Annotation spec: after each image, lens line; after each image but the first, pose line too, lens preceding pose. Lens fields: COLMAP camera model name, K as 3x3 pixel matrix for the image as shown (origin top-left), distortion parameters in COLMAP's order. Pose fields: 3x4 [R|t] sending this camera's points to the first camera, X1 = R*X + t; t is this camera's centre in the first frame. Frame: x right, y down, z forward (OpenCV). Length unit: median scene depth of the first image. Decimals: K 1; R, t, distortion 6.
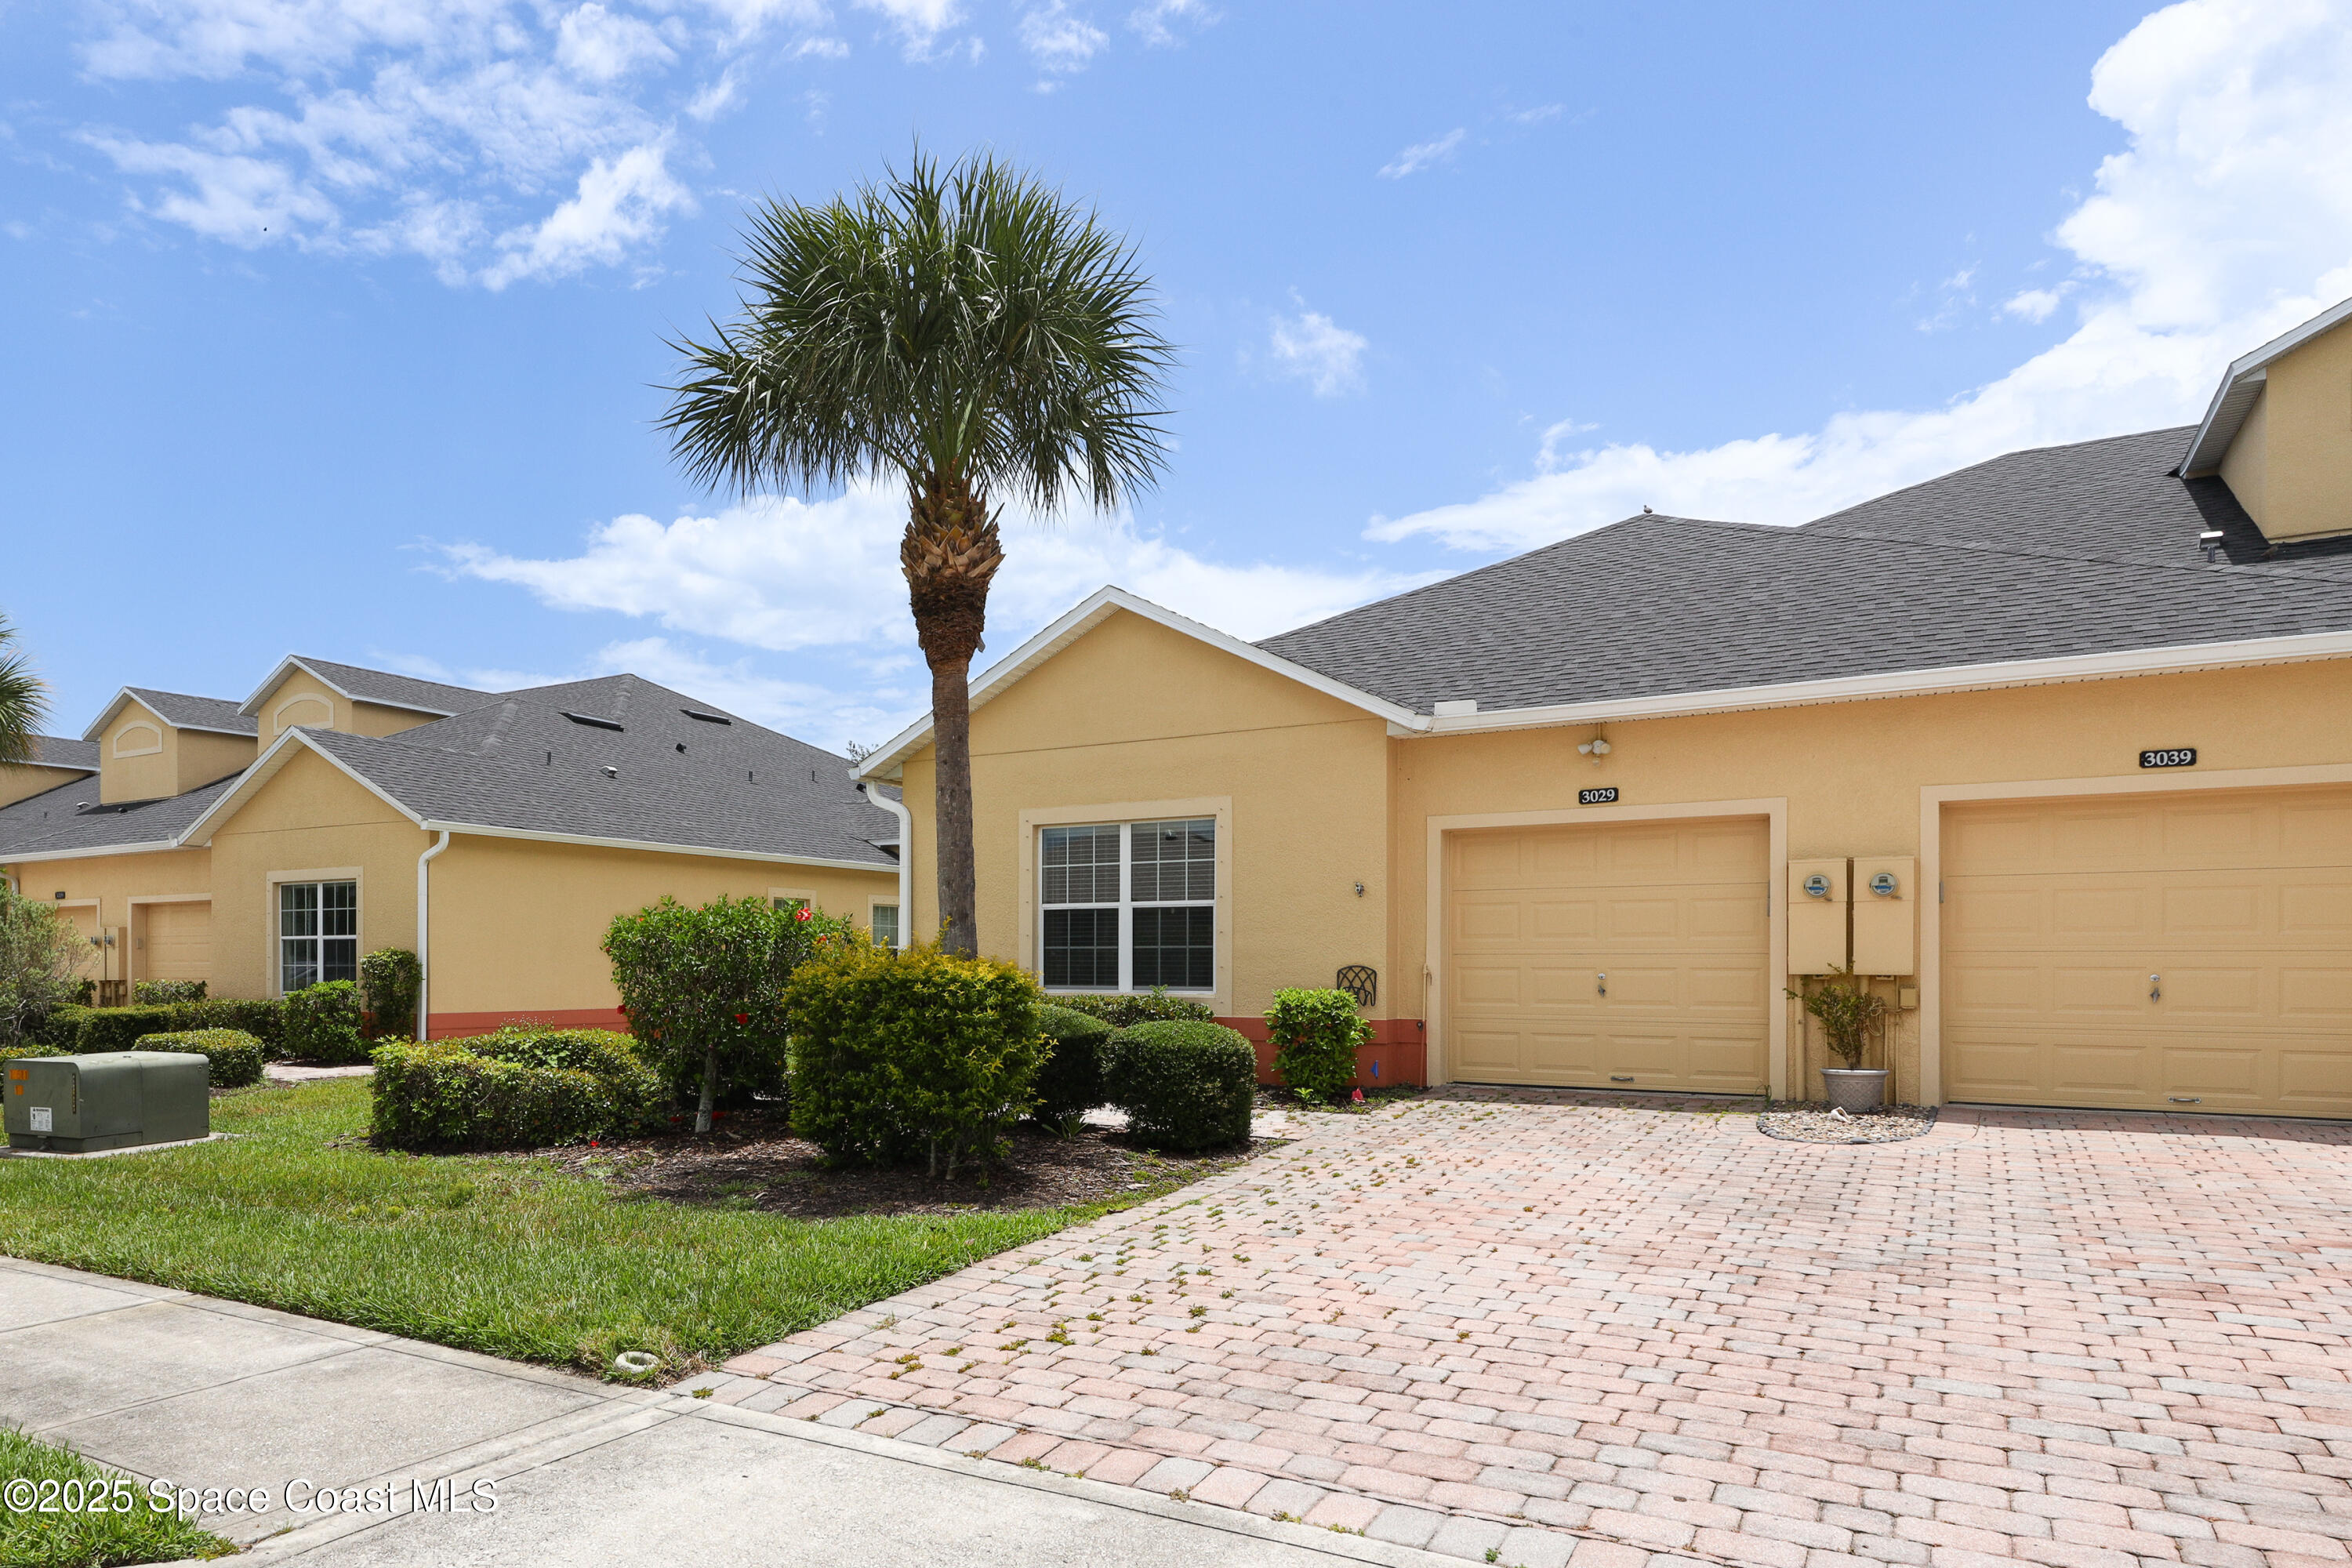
lens RADIAL K [[1324.9, 0, 1174.9], [0, 1324.9, 776.6], [0, 0, 1]] dist [-0.026419, 0.001660]
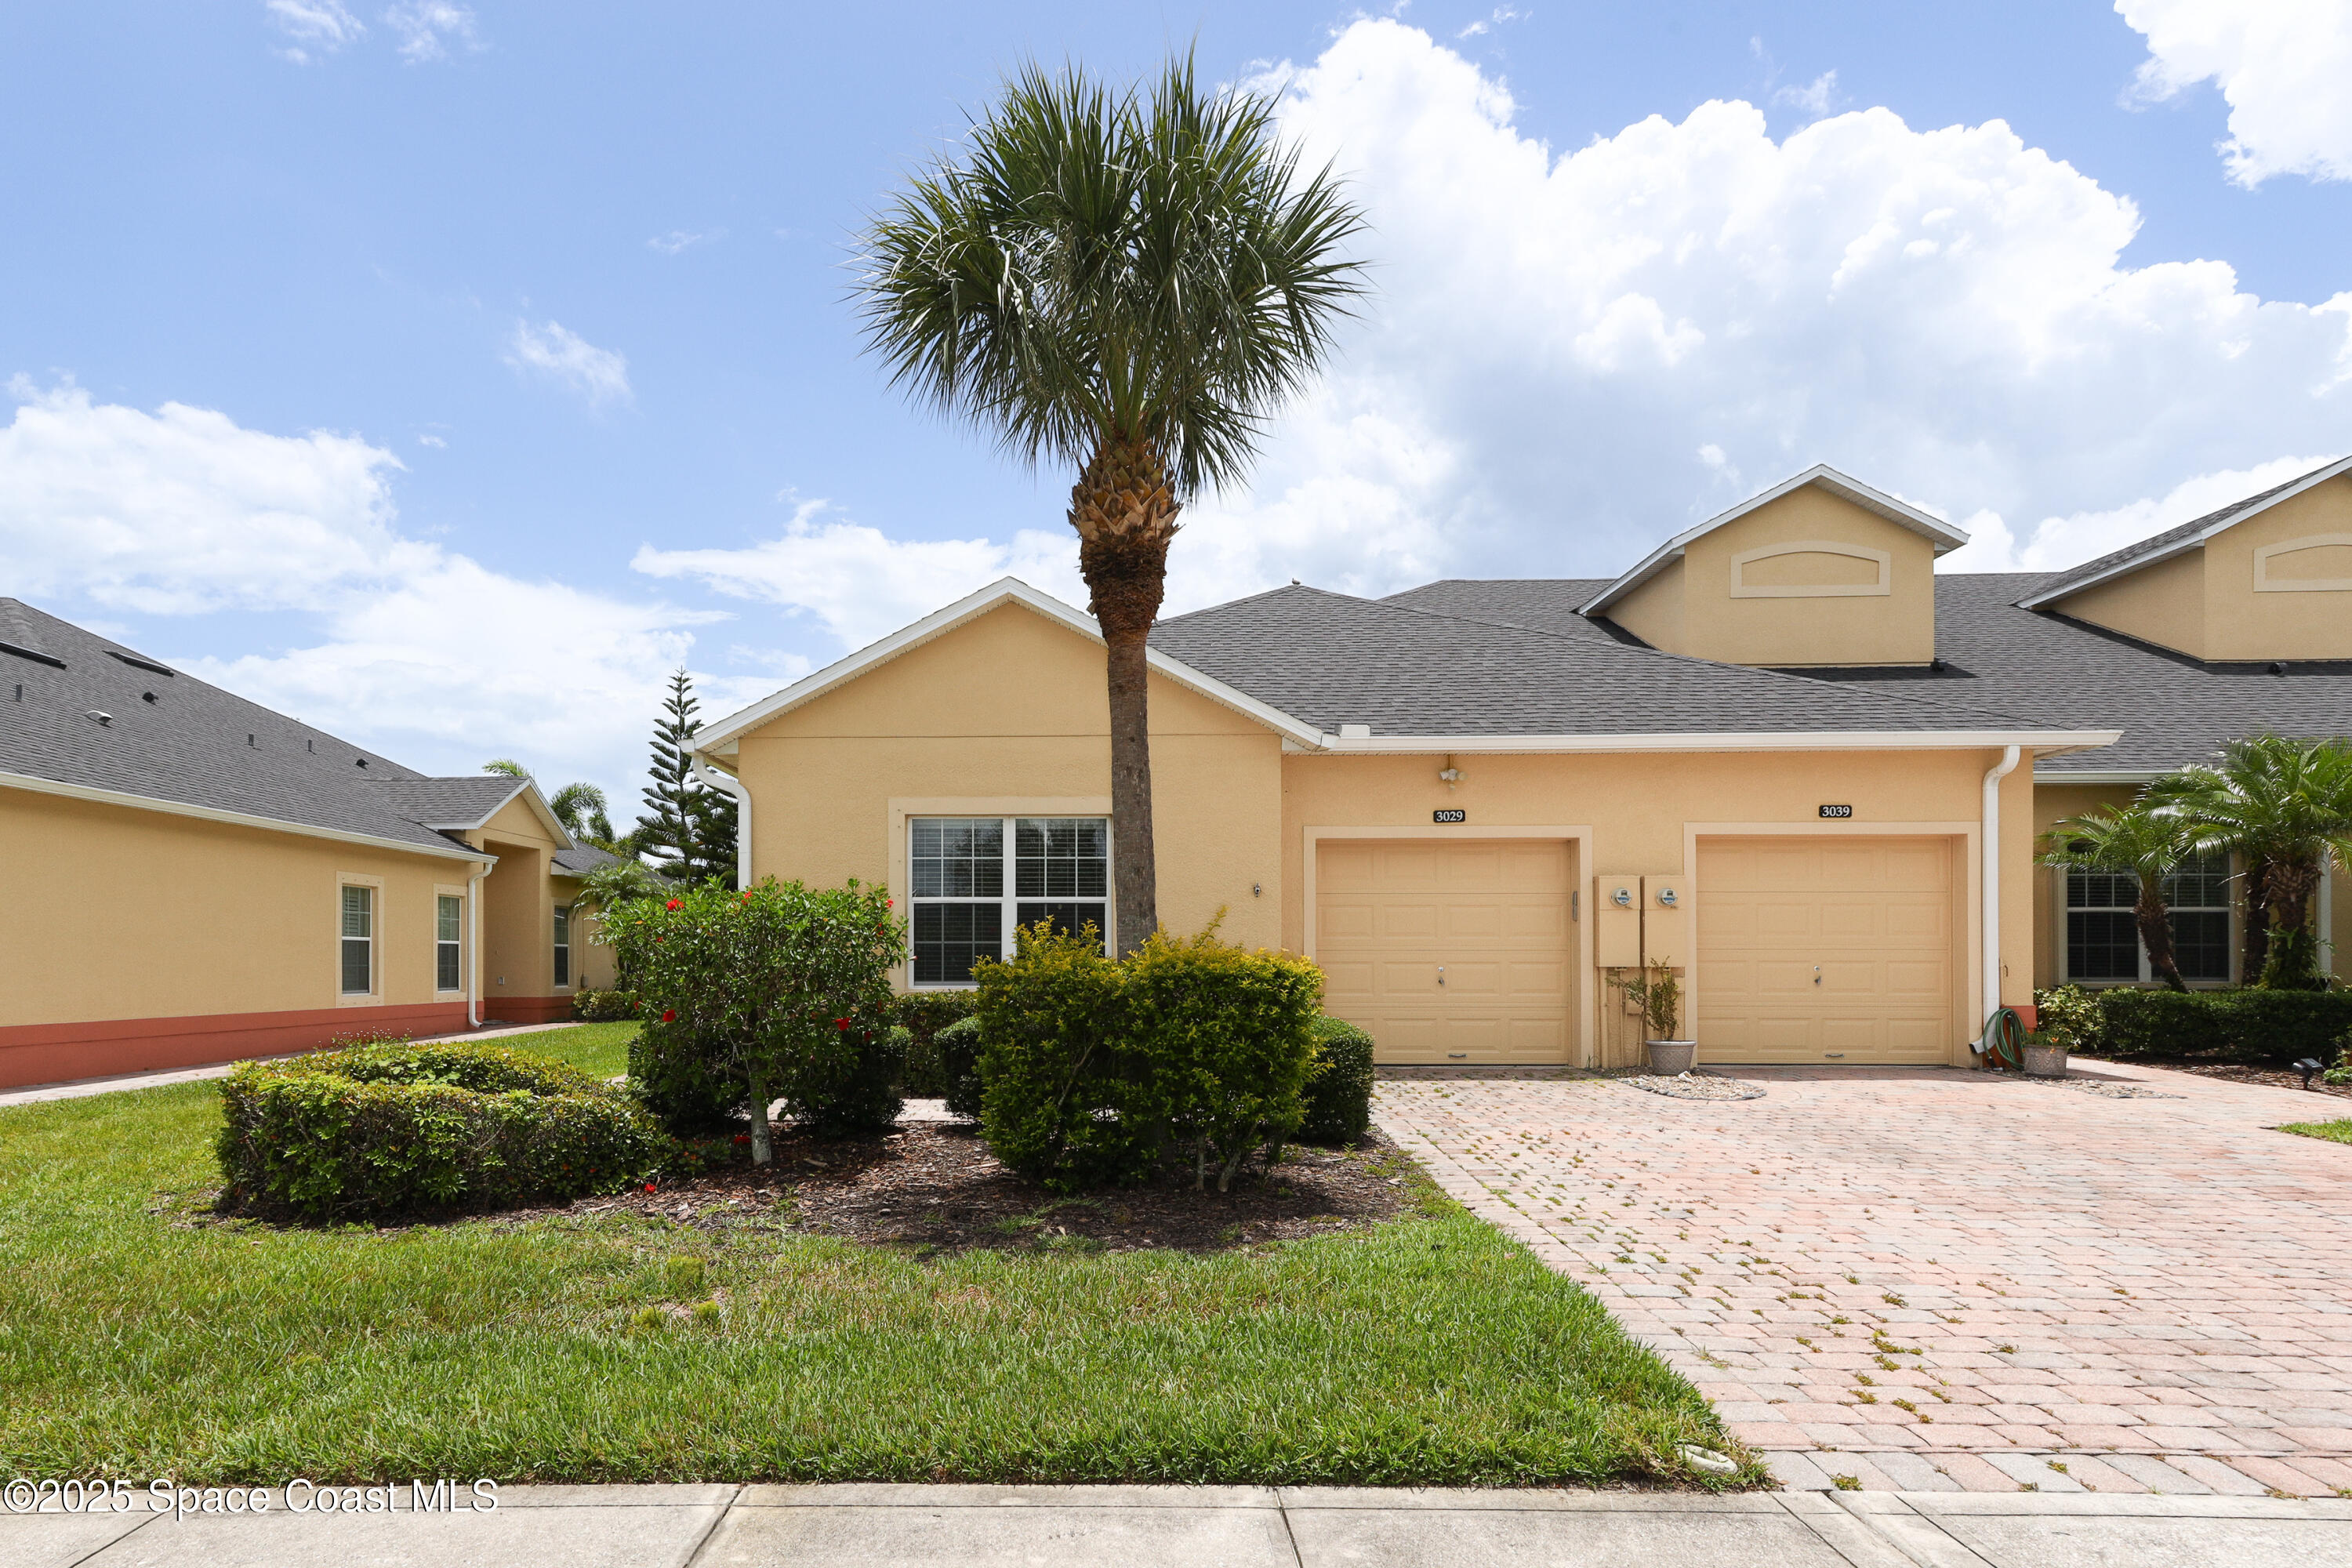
lens RADIAL K [[1154.1, 0, 1177.6], [0, 1154.1, 806.5], [0, 0, 1]] dist [-0.039366, 0.025519]
pose [[0.893257, 0.058077, 0.445779, -0.378790], [-0.061729, 0.998073, -0.006337, 0.029306], [-0.445288, -0.021857, 0.895121, 0.202287]]
